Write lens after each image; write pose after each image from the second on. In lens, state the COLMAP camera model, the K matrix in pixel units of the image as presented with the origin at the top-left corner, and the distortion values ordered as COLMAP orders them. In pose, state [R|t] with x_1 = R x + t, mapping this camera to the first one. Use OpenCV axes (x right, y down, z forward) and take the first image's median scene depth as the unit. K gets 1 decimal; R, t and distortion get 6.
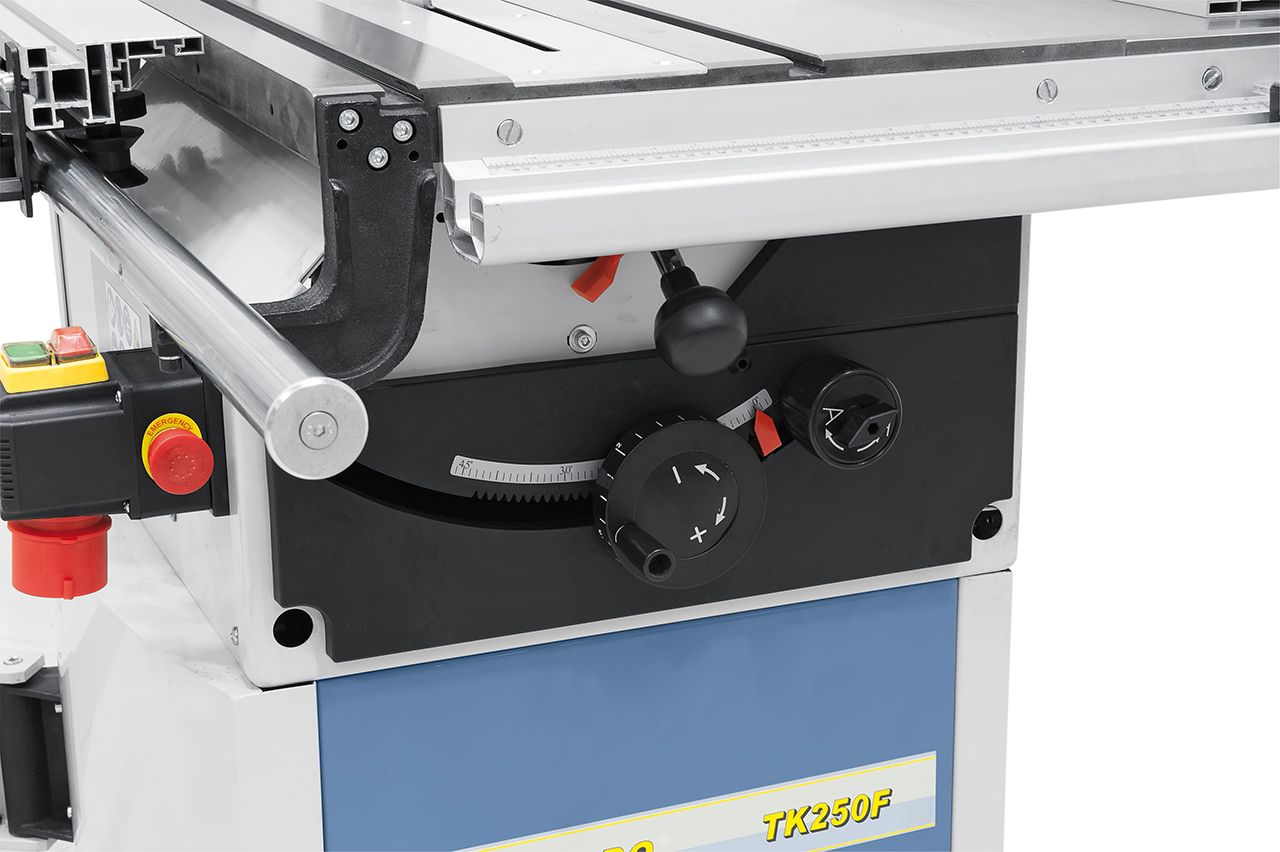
lens RADIAL K [[2355.6, 0, 640.0], [0, 2355.6, 426.0], [0, 0, 1]] dist [0.113062, -0.093465]
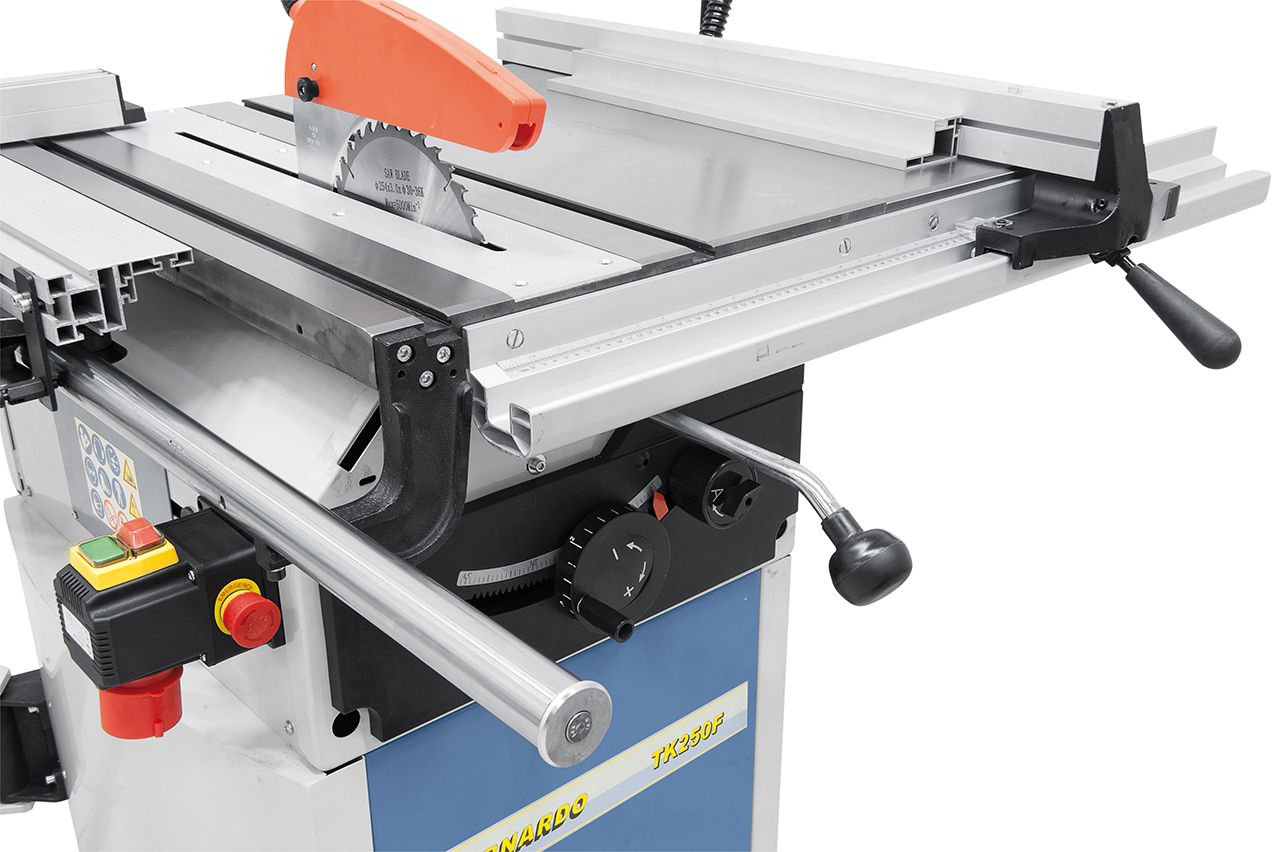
lens RADIAL K [[1391.1, 0, 640.0], [0, 1391.1, 426.0], [0, 0, 1]] dist [0.072872, -0.011770]
pose [[0.947607, -0.121388, 0.295476, -0.195670], [0.085765, 0.987703, 0.130718, -0.153495], [-0.307710, -0.098528, 0.946365, 0.248616]]
